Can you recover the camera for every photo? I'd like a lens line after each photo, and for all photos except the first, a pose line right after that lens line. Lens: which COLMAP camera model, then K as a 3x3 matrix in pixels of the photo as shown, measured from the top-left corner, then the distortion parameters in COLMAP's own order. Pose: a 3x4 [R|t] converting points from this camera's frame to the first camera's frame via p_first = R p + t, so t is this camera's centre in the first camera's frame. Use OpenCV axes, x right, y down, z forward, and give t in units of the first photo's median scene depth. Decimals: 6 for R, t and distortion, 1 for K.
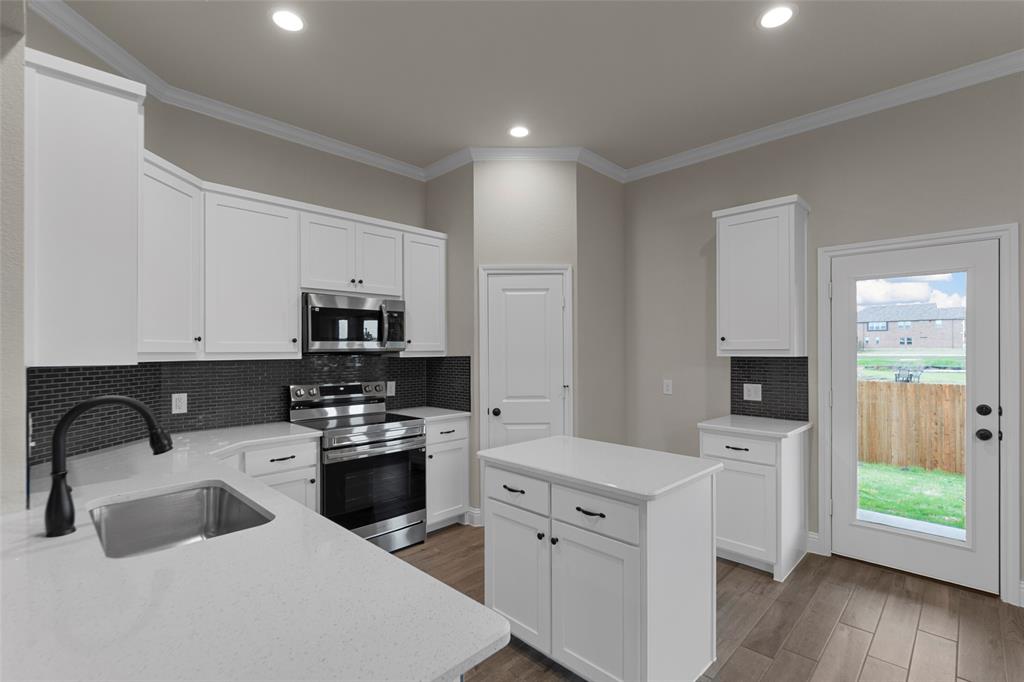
lens RADIAL K [[468.0, 0, 514.3], [0, 468.0, 349.1], [0, 0, 1]] dist [-0.000587, -0.001196]
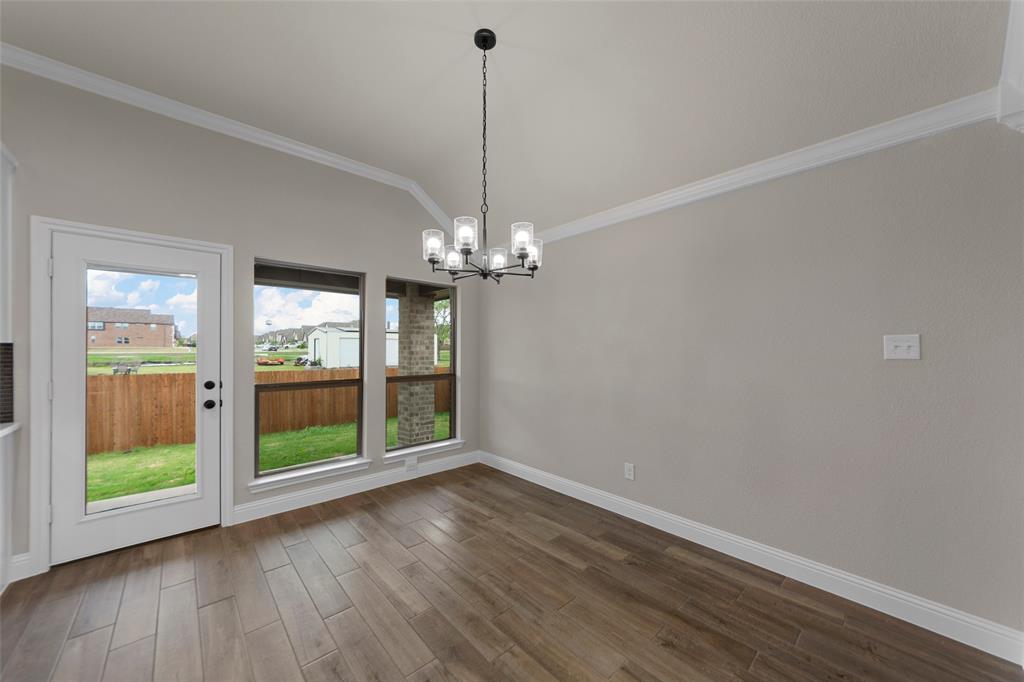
lens RADIAL K [[366.6, 0, 513.6], [0, 366.6, 348.7], [0, 0, 1]] dist [-0.000603, -0.000121]
pose [[0.055514, 0.002138, 0.998456, 0.034031], [-0.003947, 0.999990, -0.001922, 0.021625], [-0.998450, -0.003835, 0.055522, 0.082954]]
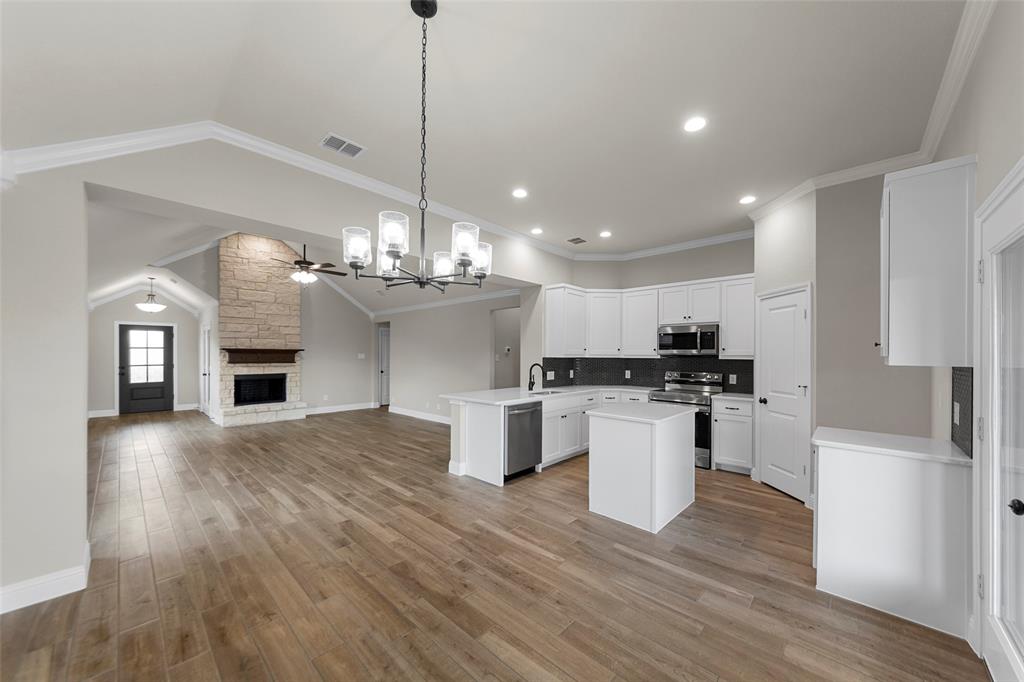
lens RADIAL K [[370.4, 0, 514.4], [0, 370.4, 351.7], [0, 0, 1]] dist [-0.000345, -0.000110]
pose [[0.022121, -0.001261, -0.999754, 1.088016], [-0.003130, 0.999994, -0.001330, -0.004294], [0.999750, 0.003159, 0.022117, 0.270546]]
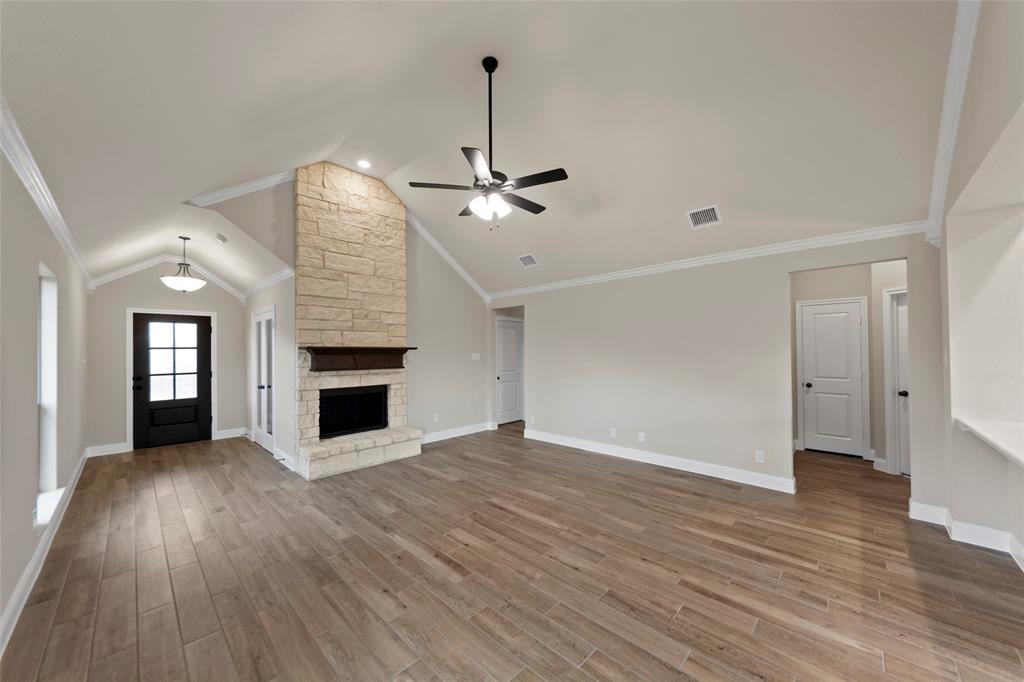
lens RADIAL K [[366.3, 0, 514.6], [0, 366.3, 345.3], [0, 0, 1]] dist [0.001849, -0.000029]
pose [[0.012423, -0.012248, -0.999848, 0.240512], [0.008369, 0.999891, -0.012144, -0.004863], [0.999888, -0.008217, 0.012524, -0.608940]]
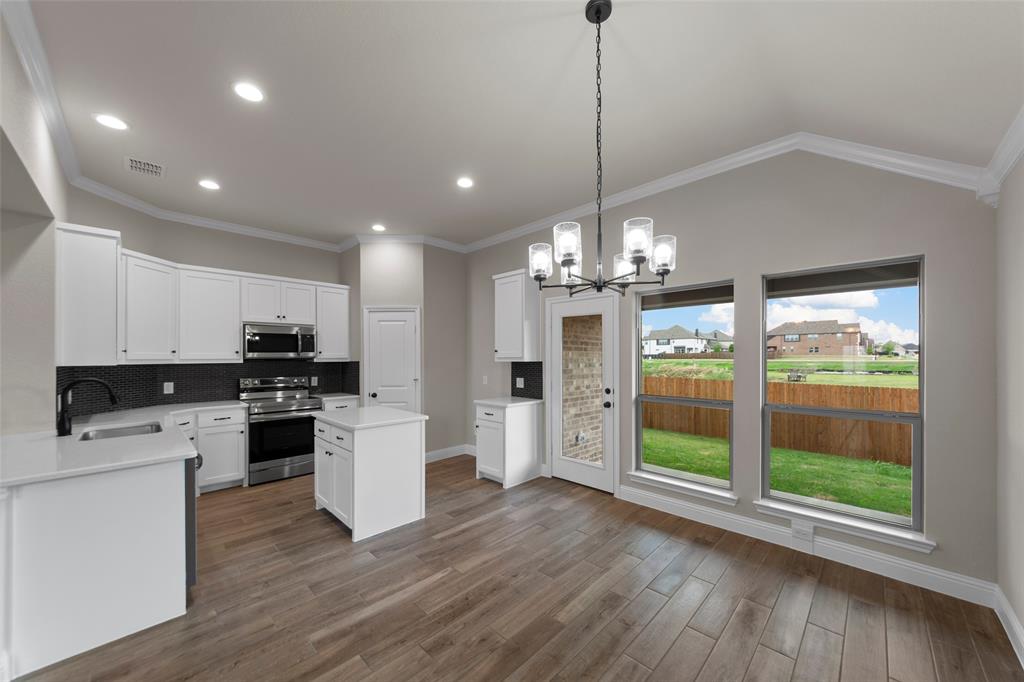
lens RADIAL K [[370.9, 0, 514.2], [0, 370.9, 357.0], [0, 0, 1]] dist [0.000166, -0.000459]
pose [[1.000000, -0.000034, -0.000971, 0.488288], [0.000037, 0.999996, 0.002956, -0.004212], [0.000970, -0.002956, 0.999995, -0.325861]]
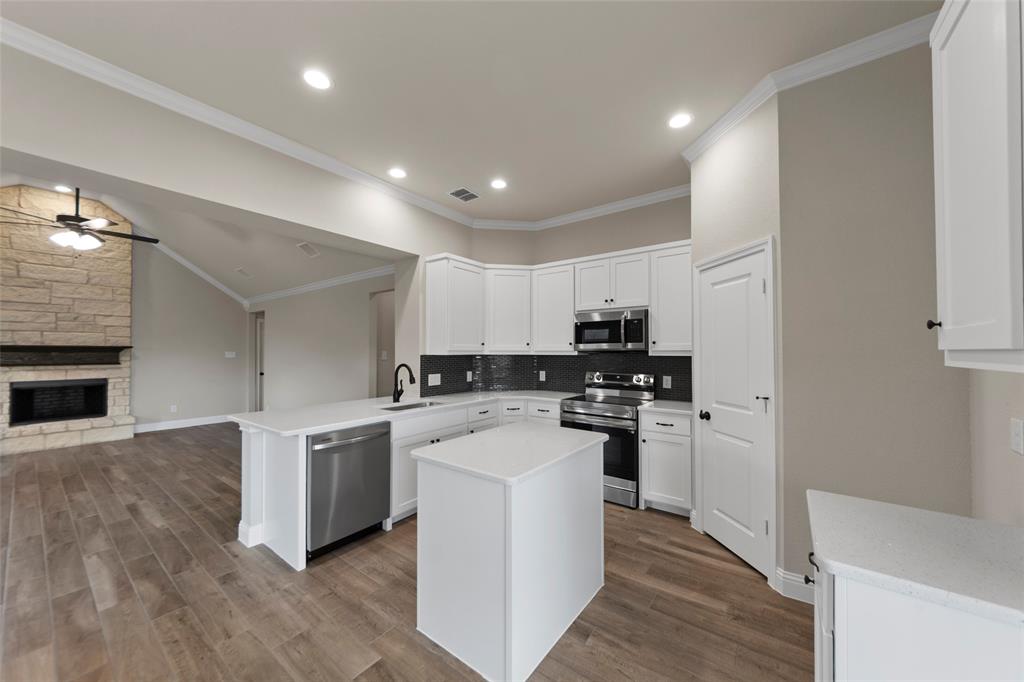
lens RADIAL K [[365.1, 0, 514.9], [0, 365.1, 344.3], [0, 0, 1]] dist [-0.002804, 0.000008]
pose [[0.135193, -0.013090, -0.990733, 0.683476], [0.002496, 0.999914, -0.012870, -0.000464], [0.990816, -0.000733, 0.135214, 0.554282]]
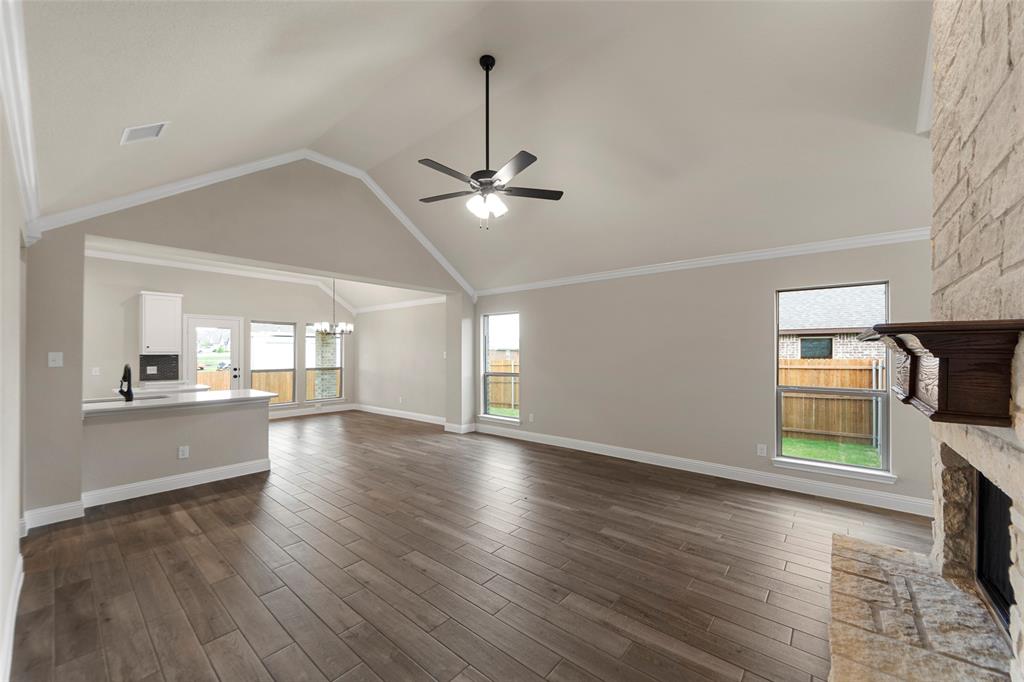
lens RADIAL K [[387.3, 0, 516.9], [0, 387.3, 351.4], [0, 0, 1]] dist [-0.000552, -0.000116]
pose [[-0.082652, 0.004362, 0.996569, -1.551902], [-0.001772, 0.999988, -0.004524, 0.004836], [-0.996577, -0.002139, -0.082643, -0.645713]]
